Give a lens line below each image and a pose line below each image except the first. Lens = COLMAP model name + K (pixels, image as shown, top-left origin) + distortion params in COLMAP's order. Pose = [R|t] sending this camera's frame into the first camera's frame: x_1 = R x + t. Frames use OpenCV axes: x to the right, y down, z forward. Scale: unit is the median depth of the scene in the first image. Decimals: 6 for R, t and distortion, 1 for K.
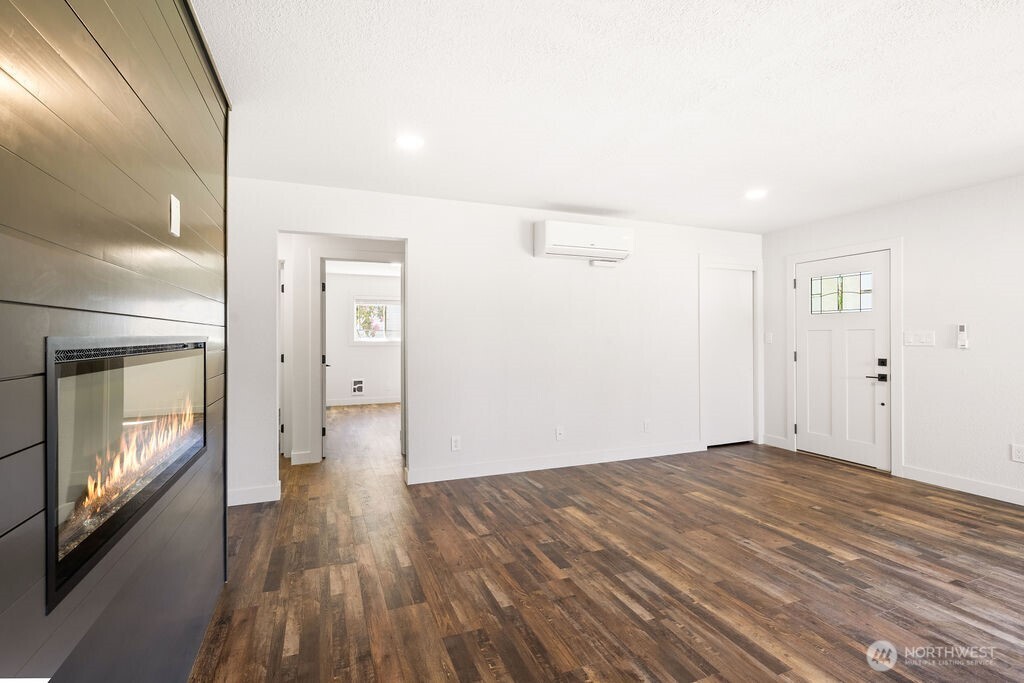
lens RADIAL K [[472.2, 0, 512.0], [0, 472.2, 341.5], [0, 0, 1]] dist [-0.002077, -0.000359]
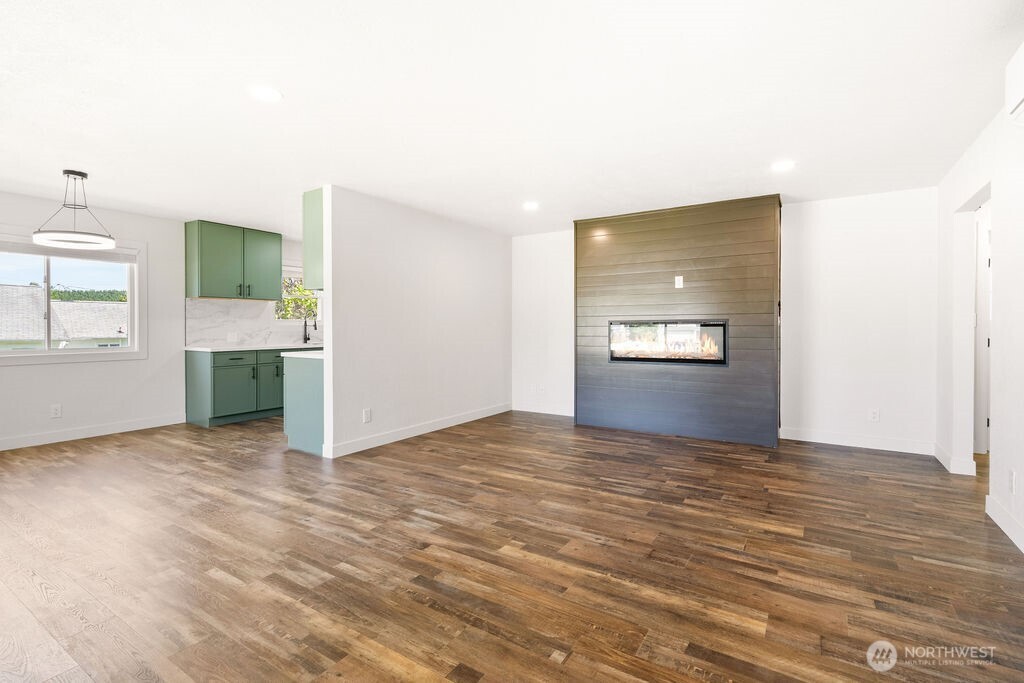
lens RADIAL K [[484.4, 0, 508.4], [0, 484.4, 339.4], [0, 0, 1]] dist [-0.003941, -0.000567]
pose [[-0.818738, 0.017815, -0.573891, 1.193726], [-0.001622, 0.999443, 0.033339, 0.006315], [0.574165, 0.028227, -0.818253, 1.686068]]
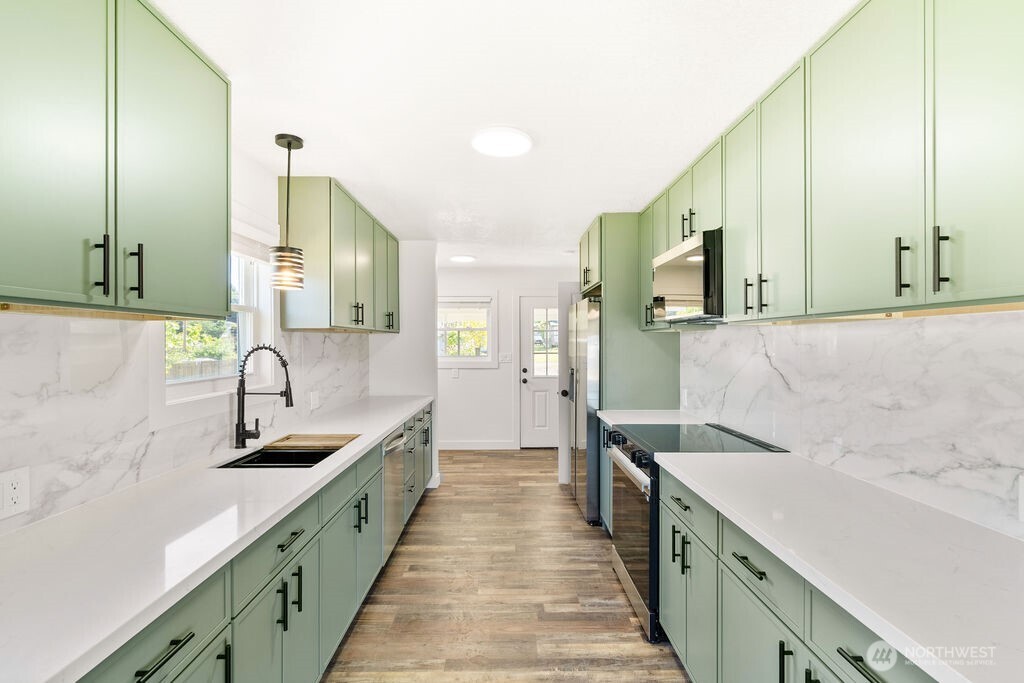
lens RADIAL K [[475.3, 0, 504.3], [0, 475.3, 339.6], [0, 0, 1]] dist [-0.001914, -0.000047]
pose [[-0.374523, -0.001196, -0.927217, 1.199009], [-0.001791, 0.999998, -0.000566, -0.074634], [0.927216, 0.001449, -0.374524, -0.299551]]
